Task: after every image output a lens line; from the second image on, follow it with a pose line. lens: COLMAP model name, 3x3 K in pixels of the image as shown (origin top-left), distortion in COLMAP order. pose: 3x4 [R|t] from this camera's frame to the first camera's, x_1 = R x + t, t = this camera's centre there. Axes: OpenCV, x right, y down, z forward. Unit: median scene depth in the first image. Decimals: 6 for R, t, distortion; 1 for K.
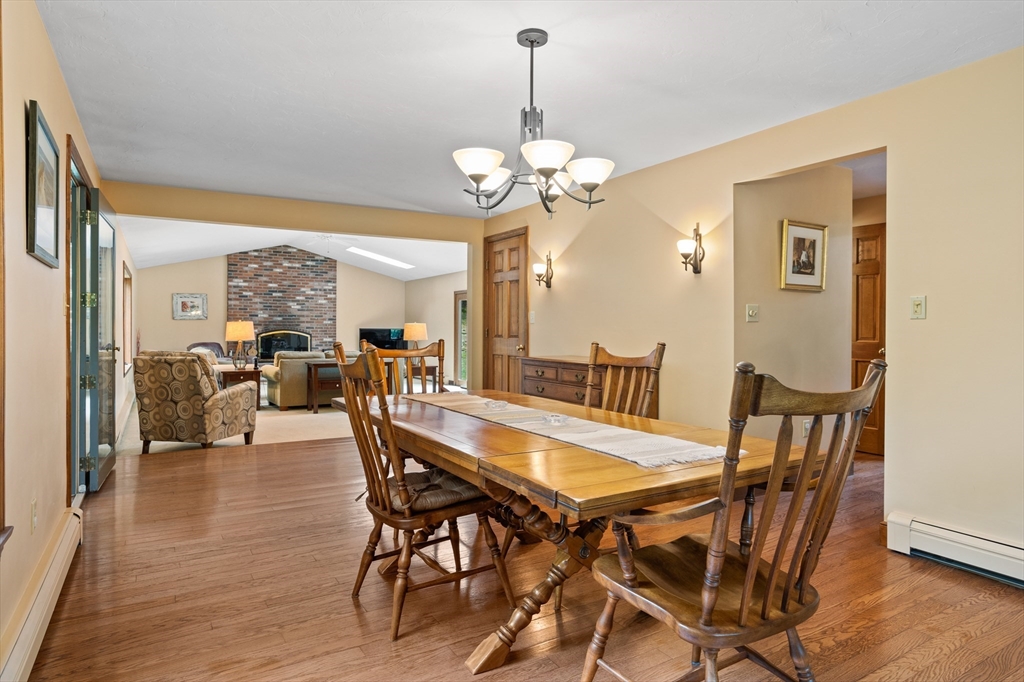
lens RADIAL K [[575.9, 0, 502.1], [0, 575.9, 325.0], [0, 0, 1]] dist [-0.023062, -0.001198]
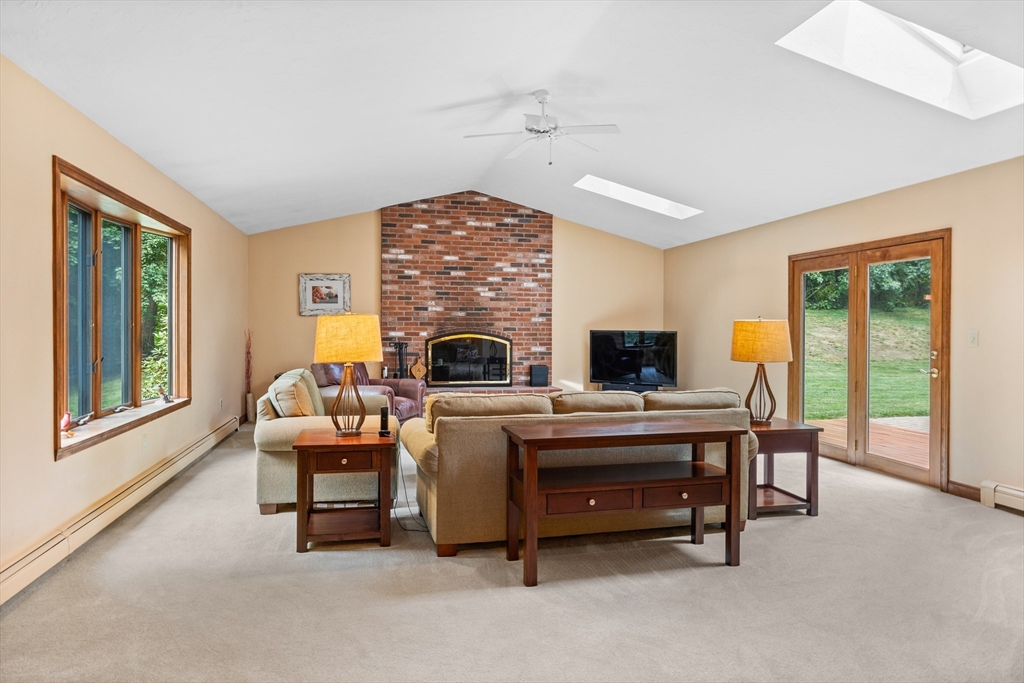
lens RADIAL K [[677.9, 0, 509.3], [0, 677.9, 333.5], [0, 0, 1]] dist [-0.017816, -0.000674]
pose [[0.949401, 0.005463, -0.314018, -0.117214], [-0.001470, 0.999915, 0.012950, 0.000375], [0.314062, -0.011833, 0.949329, 0.341842]]
